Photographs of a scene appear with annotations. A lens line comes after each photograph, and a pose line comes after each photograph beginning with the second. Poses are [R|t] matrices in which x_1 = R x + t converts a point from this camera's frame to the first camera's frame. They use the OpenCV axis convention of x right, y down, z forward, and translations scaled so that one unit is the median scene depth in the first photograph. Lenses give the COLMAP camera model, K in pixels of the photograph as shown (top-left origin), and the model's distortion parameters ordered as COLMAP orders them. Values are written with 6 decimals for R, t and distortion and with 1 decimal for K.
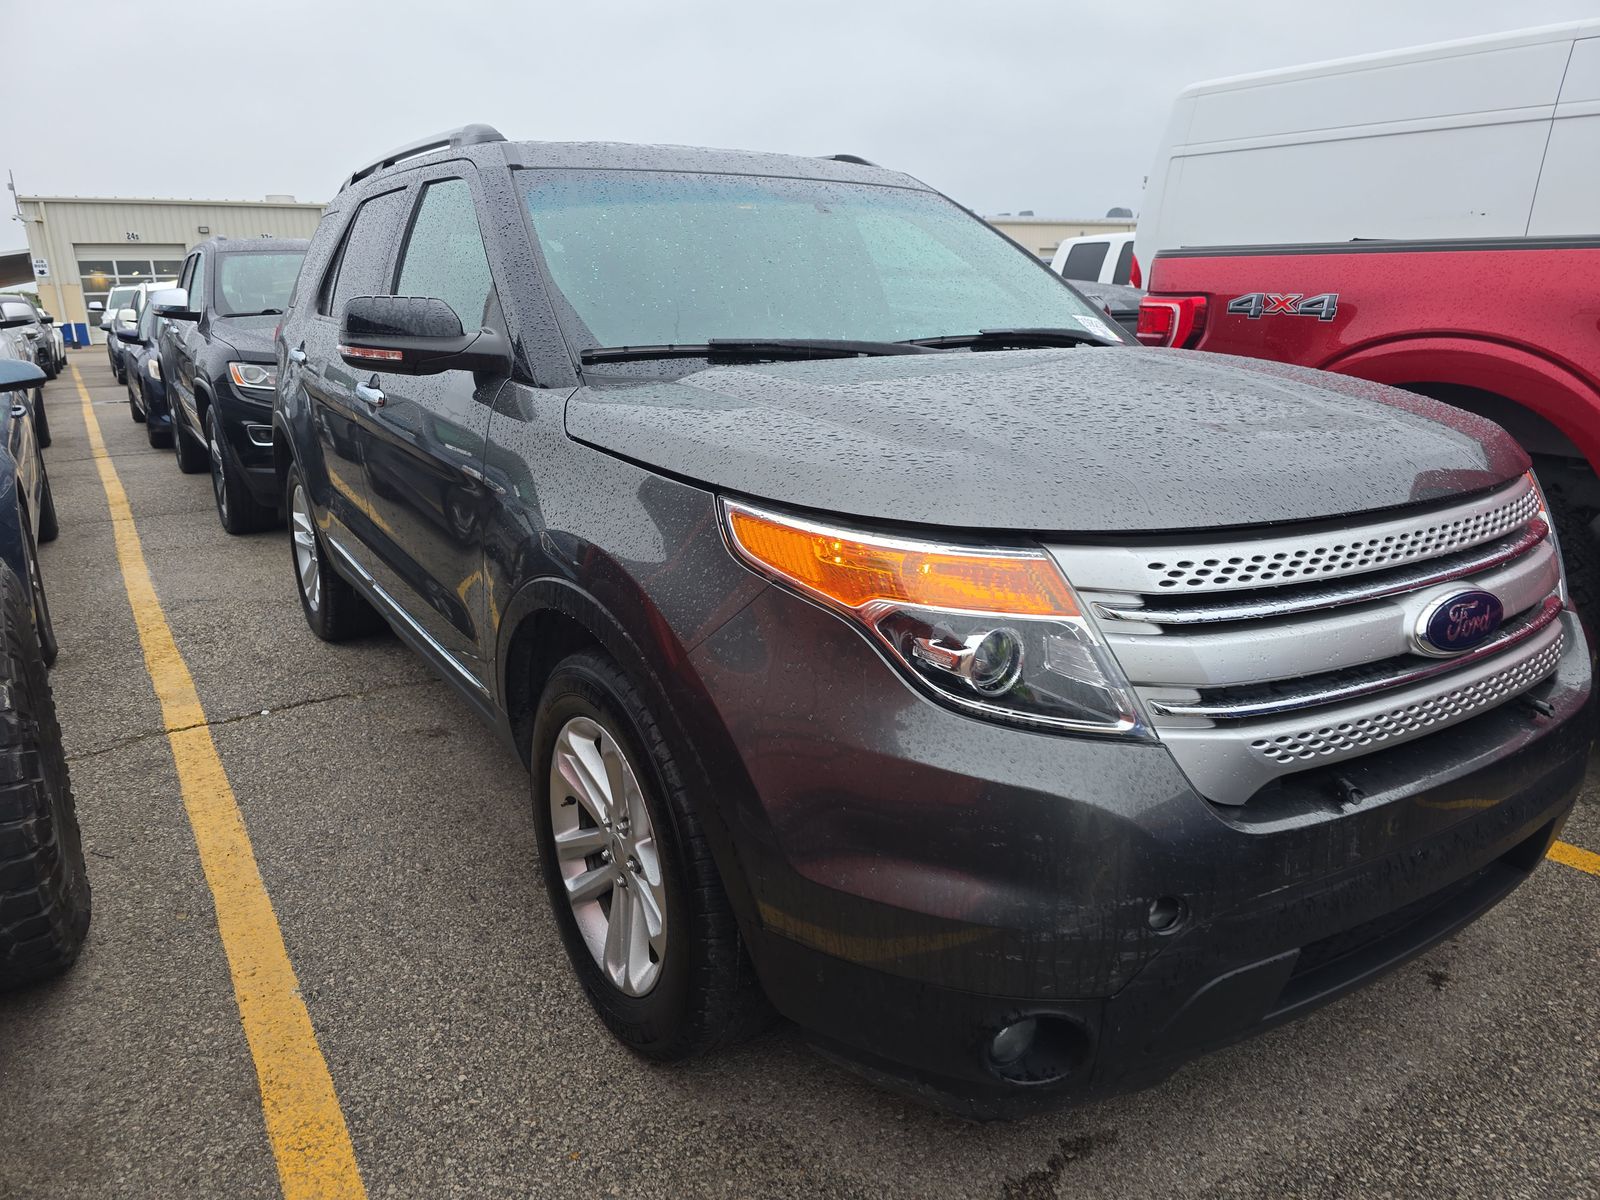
lens RADIAL K [[1087.0, 0, 800.0], [0, 1087.0, 600.0], [0, 0, 1]] dist [0.042988, -0.037375]
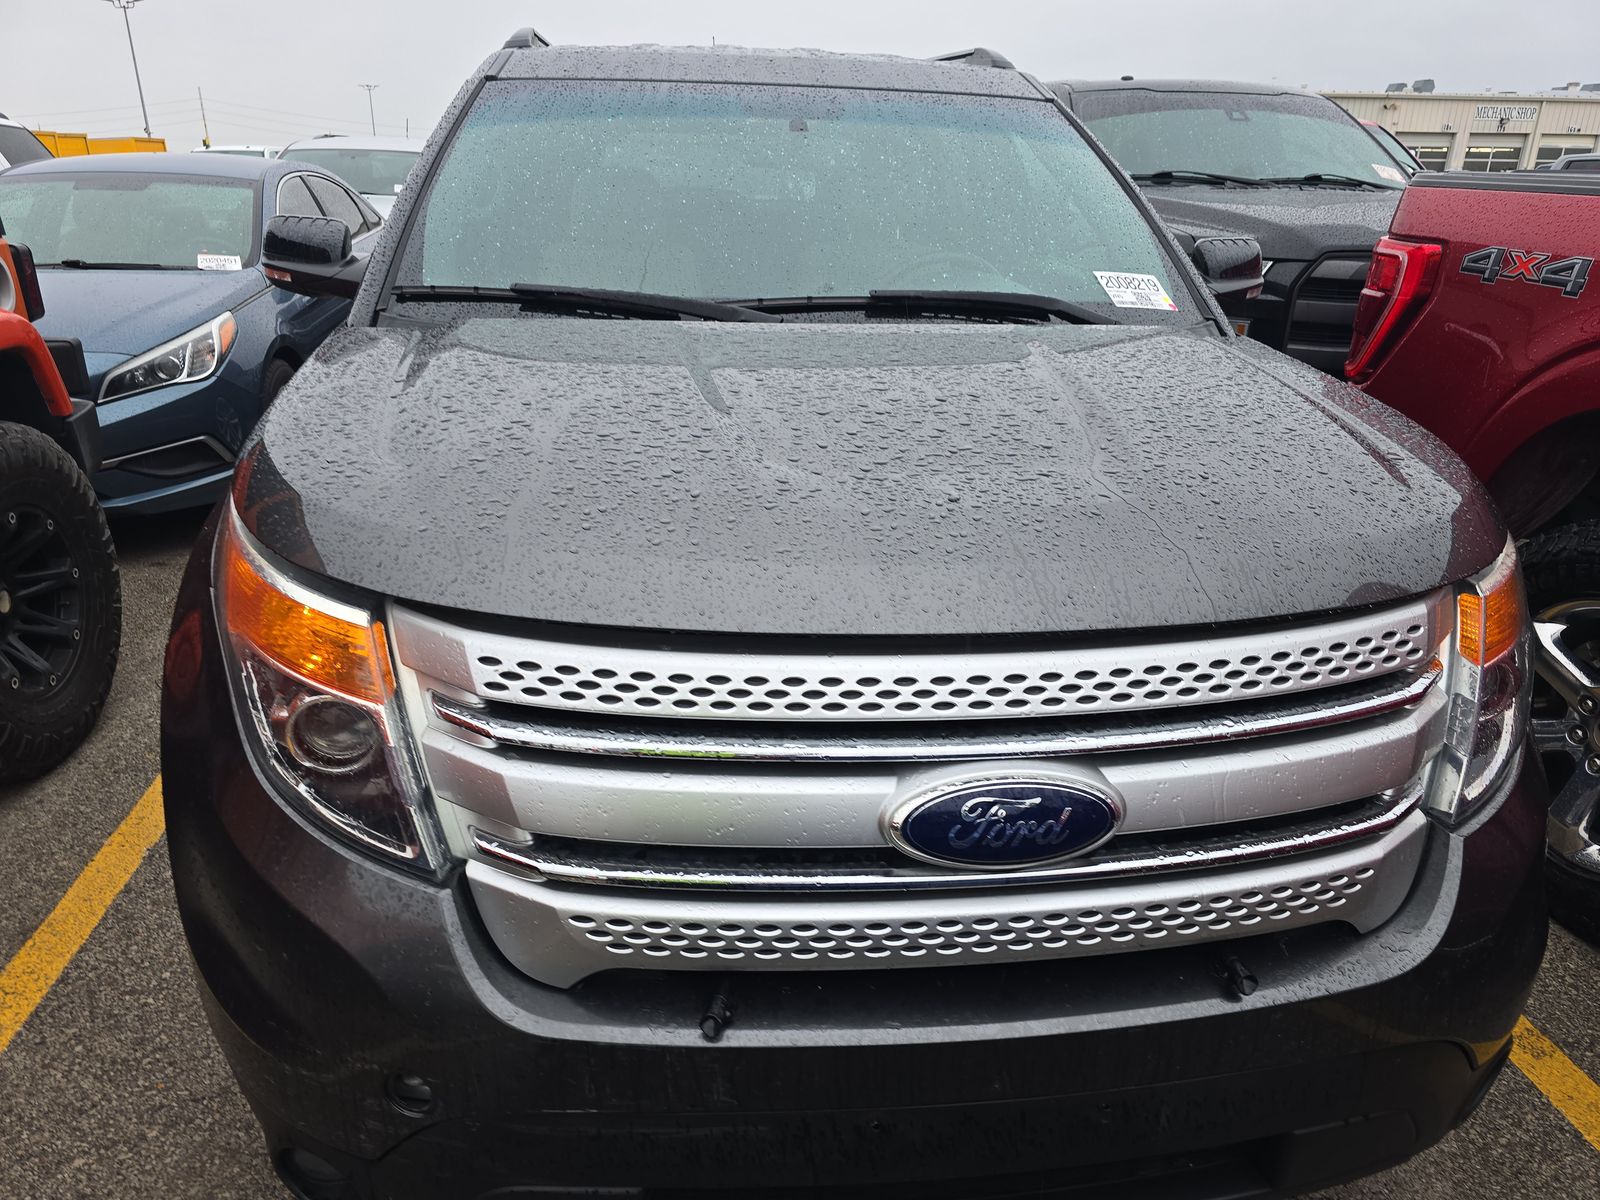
lens RADIAL K [[1087.0, 0, 800.0], [0, 1087.0, 600.0], [0, 0, 1]] dist [0.042988, -0.037375]
pose [[0.900724, 0.183891, -0.393548, 0.541794], [-0.145402, 0.981347, 0.125763, -0.133080], [0.409334, -0.056055, 0.910661, 0.265985]]
